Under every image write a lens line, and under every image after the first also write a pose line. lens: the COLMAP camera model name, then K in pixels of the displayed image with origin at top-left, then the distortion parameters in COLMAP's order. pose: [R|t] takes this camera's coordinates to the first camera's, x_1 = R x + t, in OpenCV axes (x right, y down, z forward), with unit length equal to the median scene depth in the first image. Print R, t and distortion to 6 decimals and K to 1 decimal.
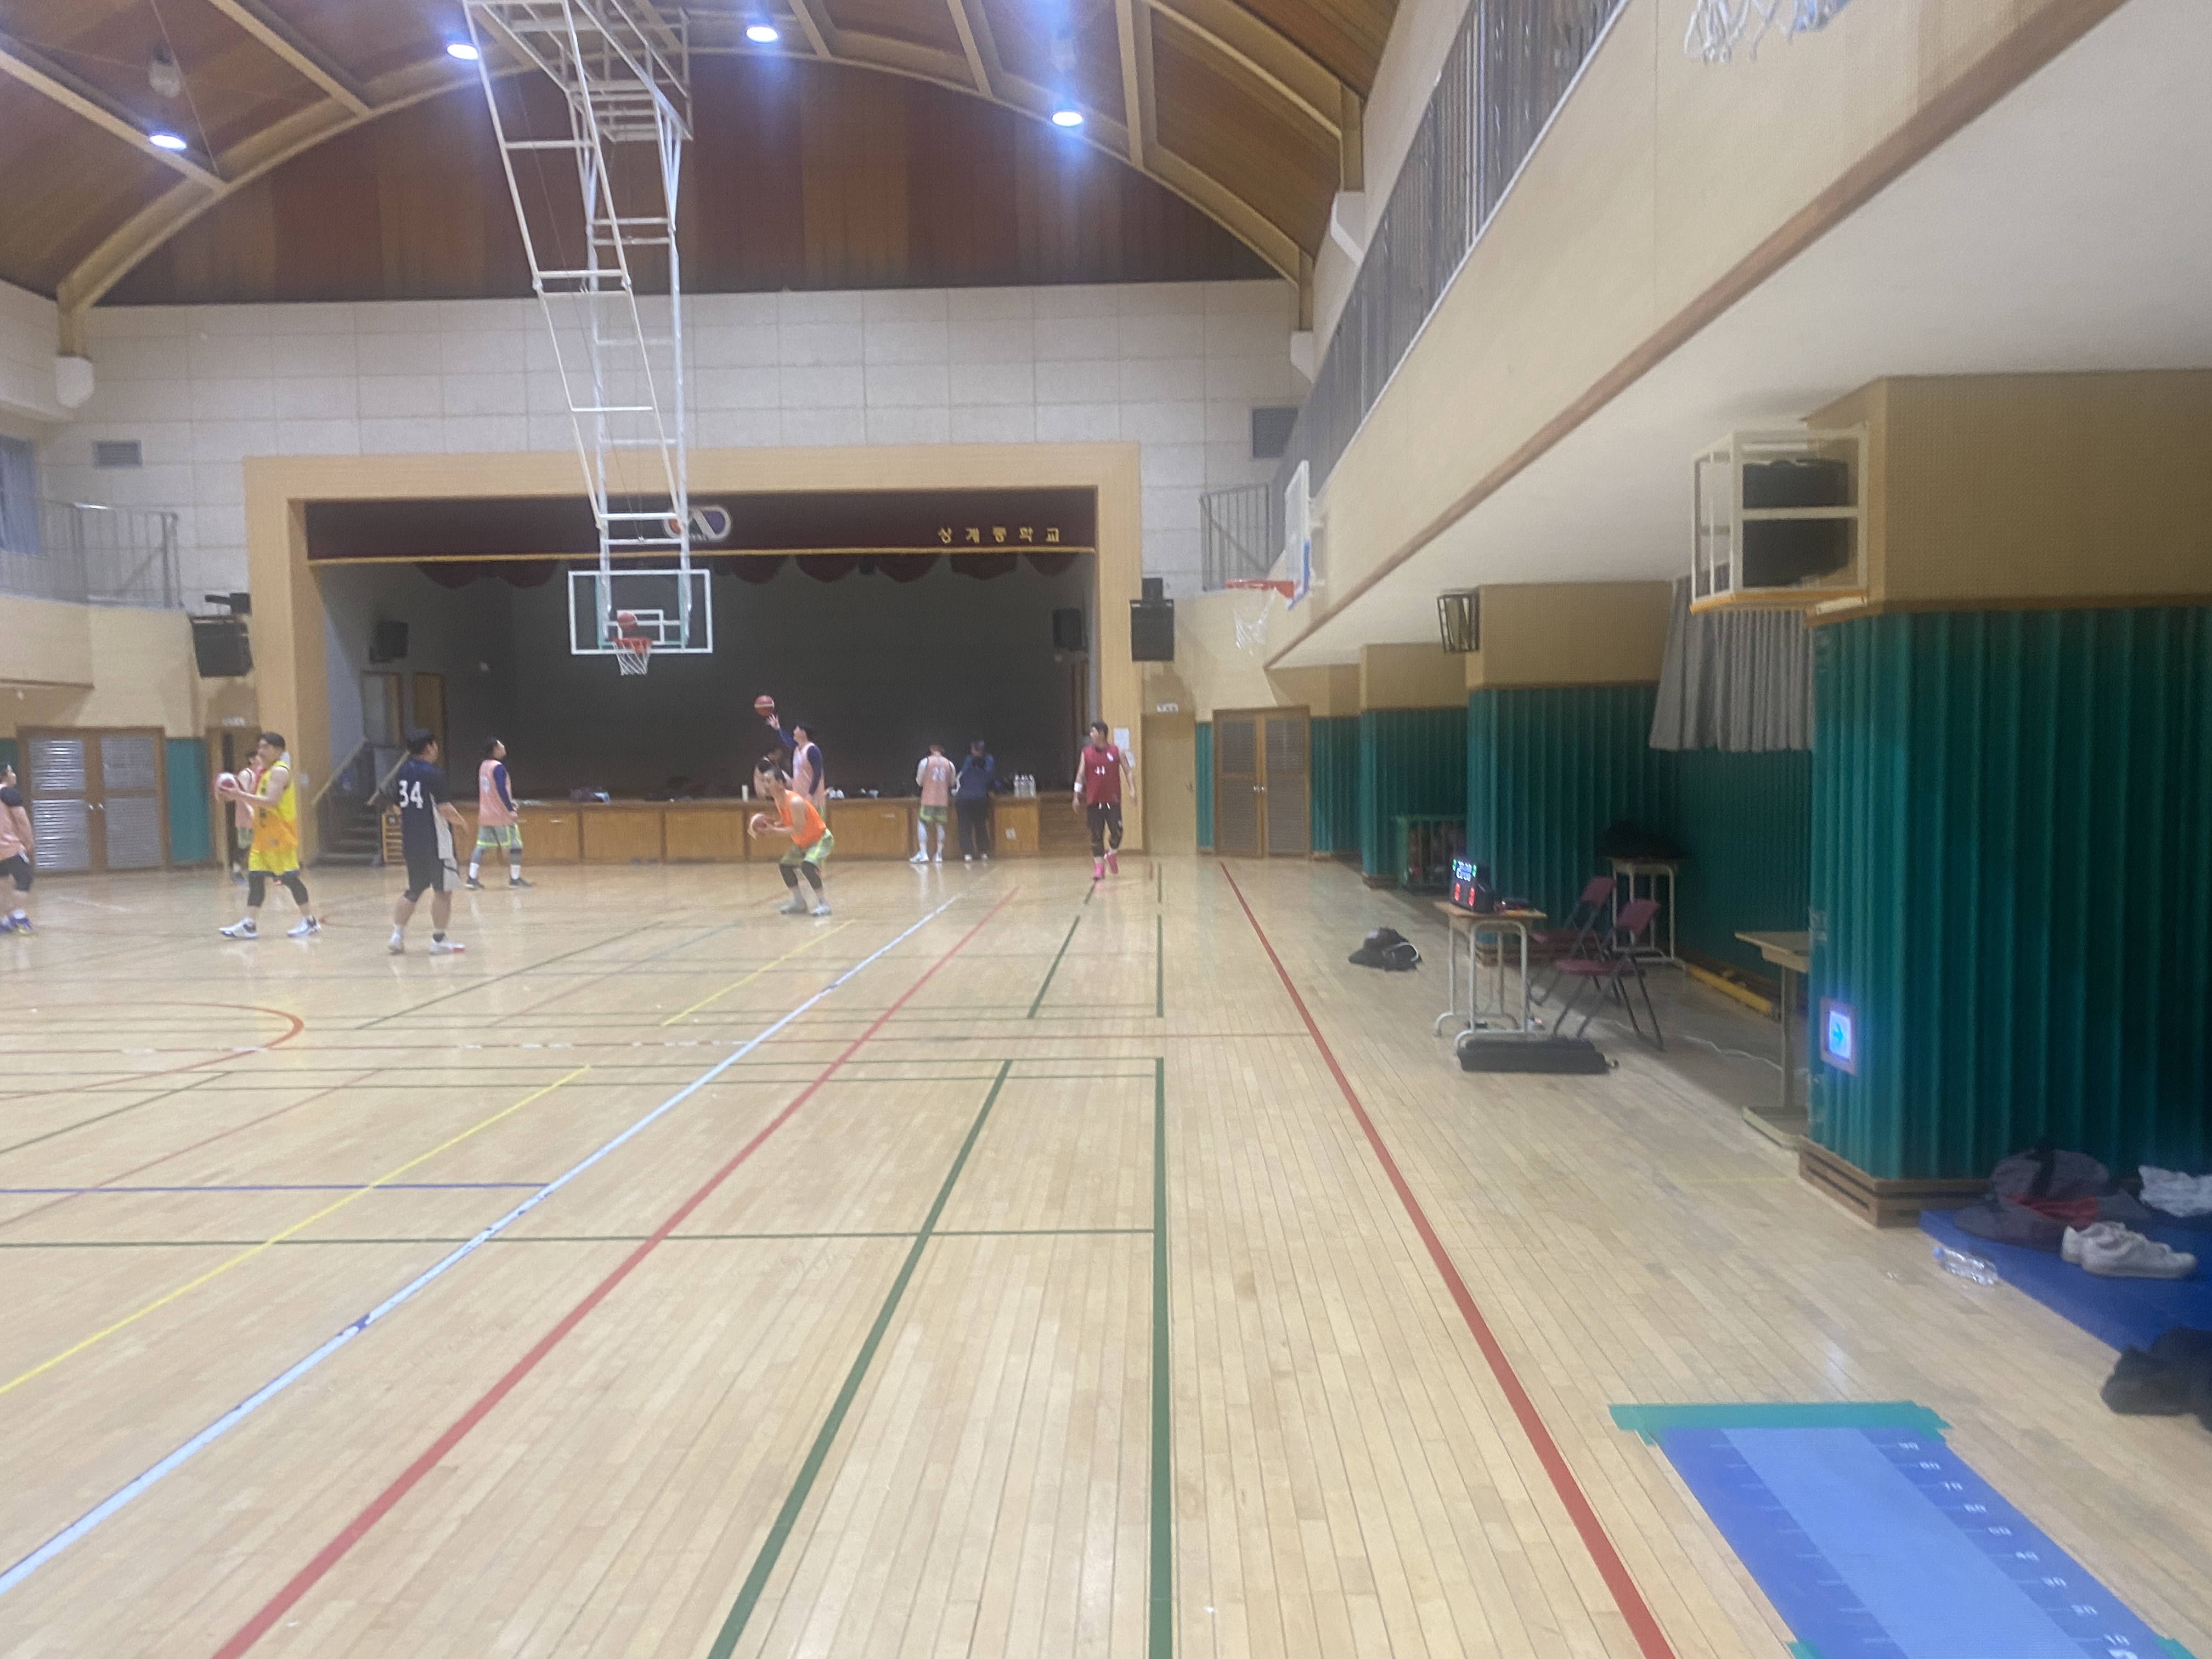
lens RADIAL K [[1661.1, 0, 1099.7], [0, 1661.1, 863.8], [0, 0, 1]] dist [0.000760, -0.005211]
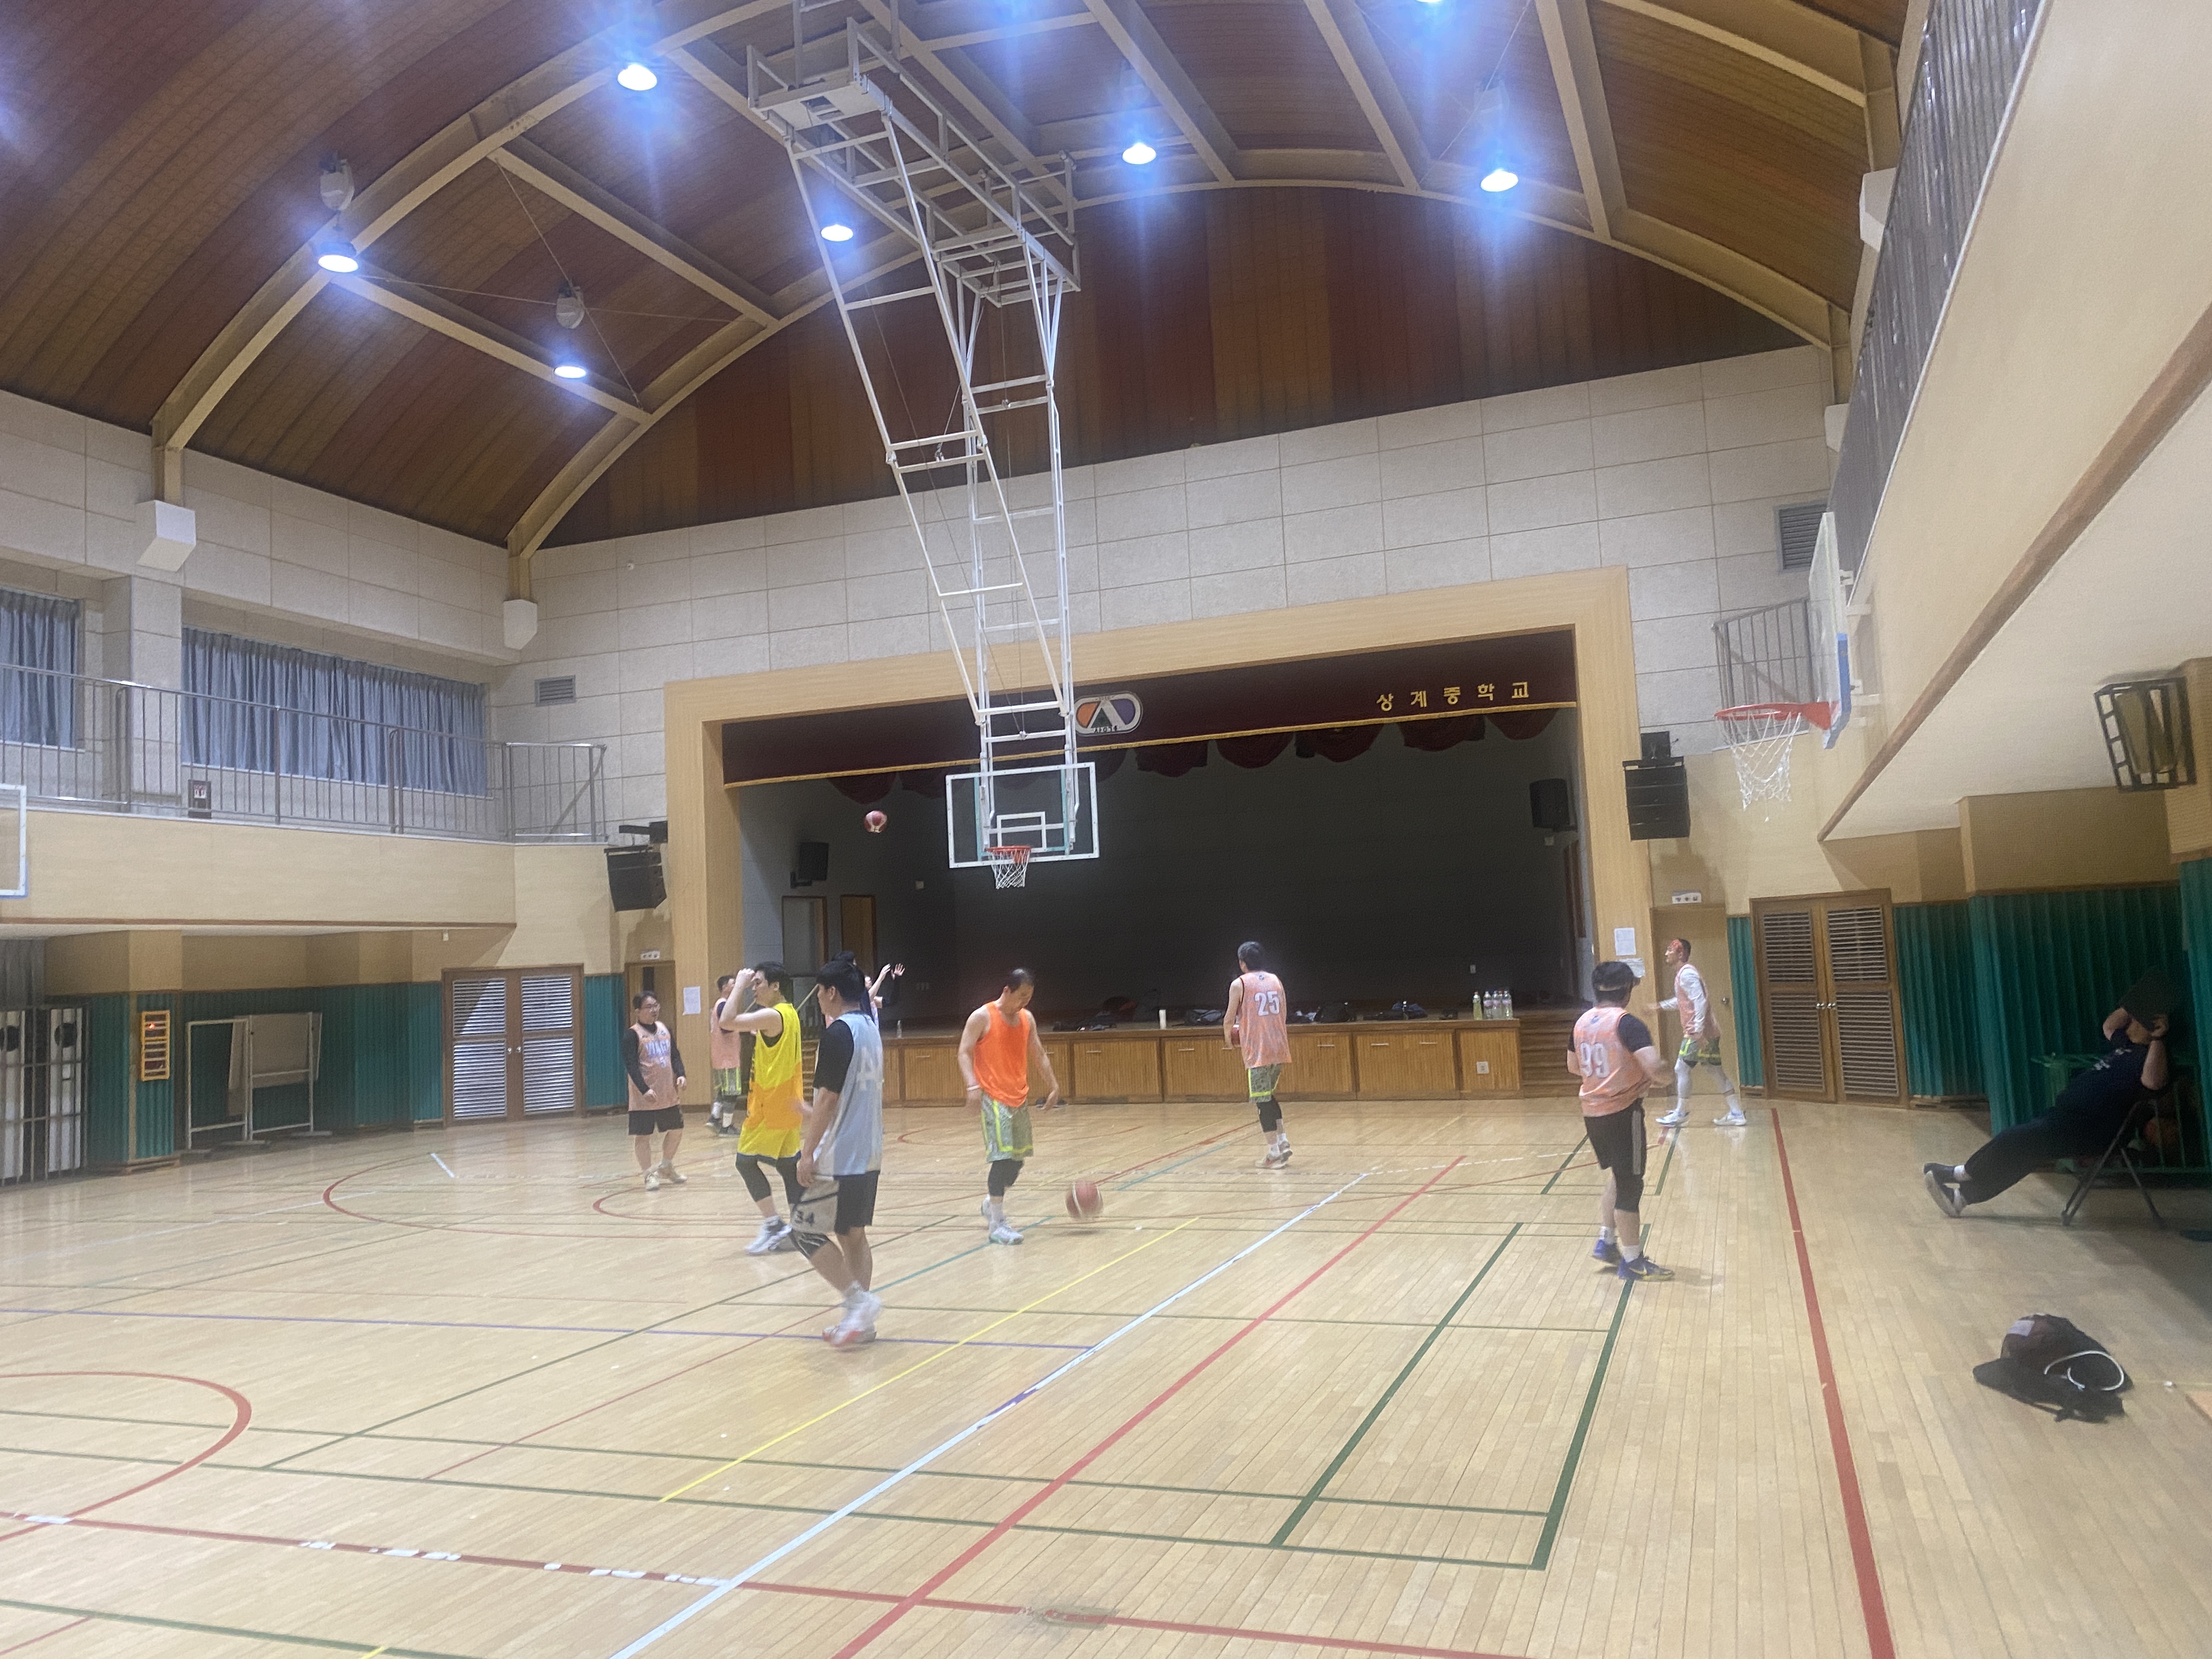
lens RADIAL K [[1652.3, 0, 1089.9], [0, 1652.3, 814.6], [0, 0, 1]] dist [0.034708, -0.036993]
pose [[0.943044, -0.060471, -0.327125, 0.034460], [0.011854, 0.988824, -0.148616, -0.022139], [0.332456, 0.136274, 0.933222, 0.193348]]
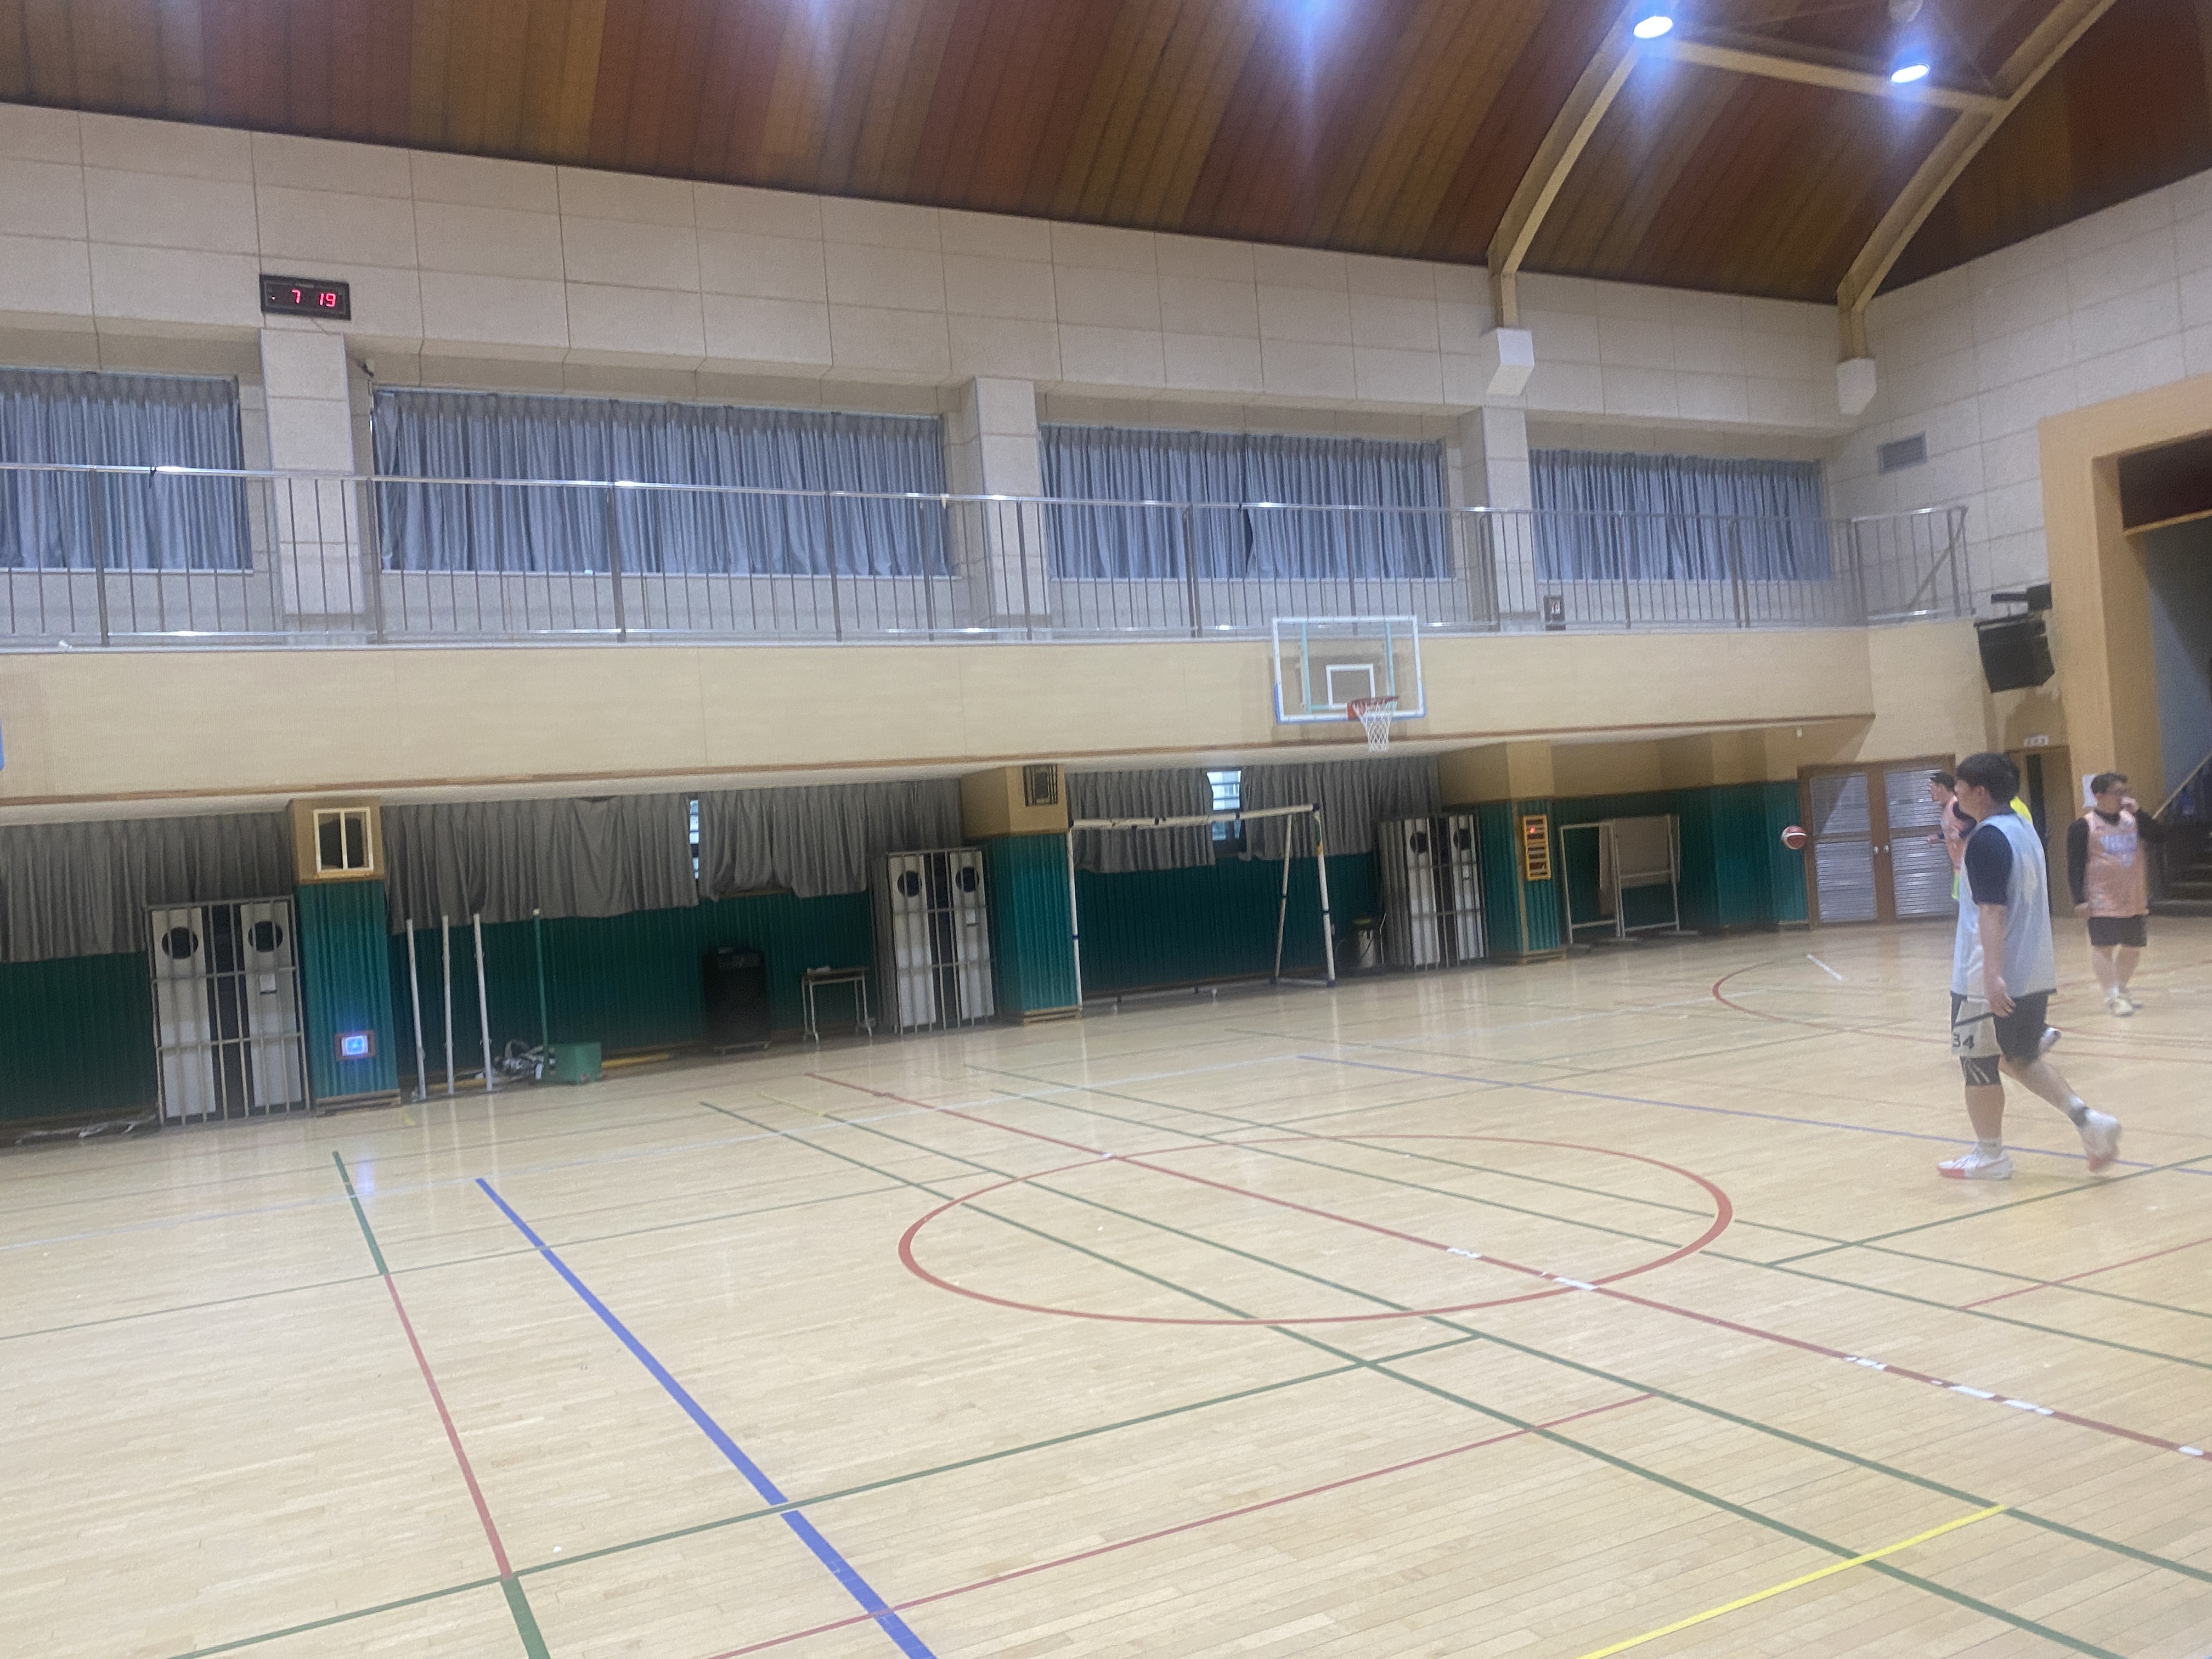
lens RADIAL K [[1661.1, 0, 1099.7], [0, 1661.1, 863.8], [0, 0, 1]] dist [0.000760, -0.005211]
pose [[0.470712, -0.017965, -0.882104, -0.009781], [0.011952, 0.999831, -0.013984, -0.018835], [0.882206, -0.003961, 0.470848, 0.203217]]
